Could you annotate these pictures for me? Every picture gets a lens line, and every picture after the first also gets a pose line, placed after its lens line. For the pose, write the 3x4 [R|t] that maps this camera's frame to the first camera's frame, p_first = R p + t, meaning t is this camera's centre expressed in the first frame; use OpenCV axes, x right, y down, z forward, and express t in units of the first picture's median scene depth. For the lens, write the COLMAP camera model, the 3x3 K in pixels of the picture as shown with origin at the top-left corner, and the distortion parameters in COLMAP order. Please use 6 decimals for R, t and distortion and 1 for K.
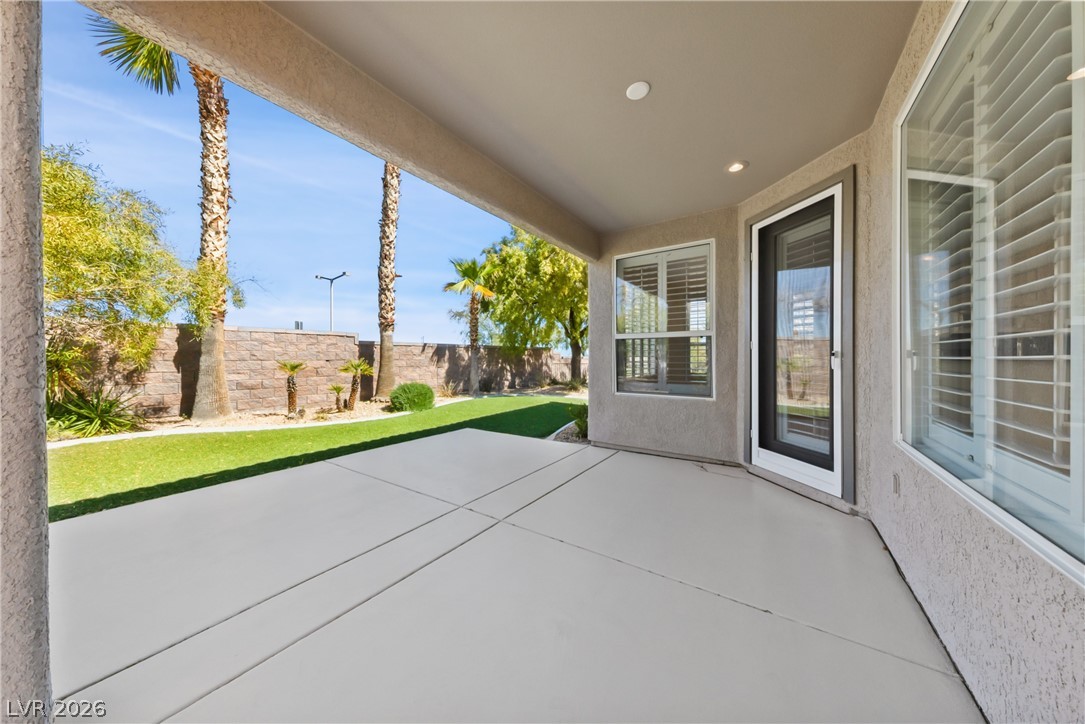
lens RADIAL K [[343.6, 0, 544.2], [0, 343.6, 359.1], [0, 0, 1]] dist [0.006554, -0.000612]
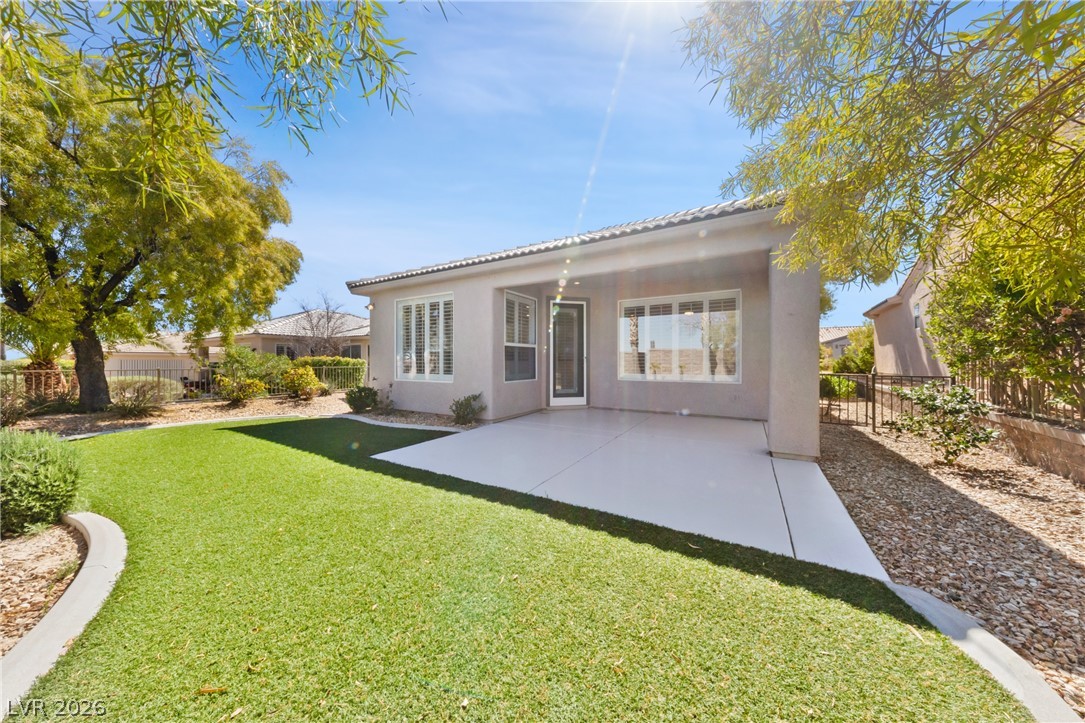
lens RADIAL K [[343.6, 0, 542.5], [0, 343.6, 360.5], [0, 0, 1]] dist [0.006554, -0.000612]
pose [[-0.056375, 0.000228, 0.998410, -1.495982], [0.005934, 0.999982, 0.000106, 0.006755], [-0.998392, 0.005931, -0.056376, 1.080696]]
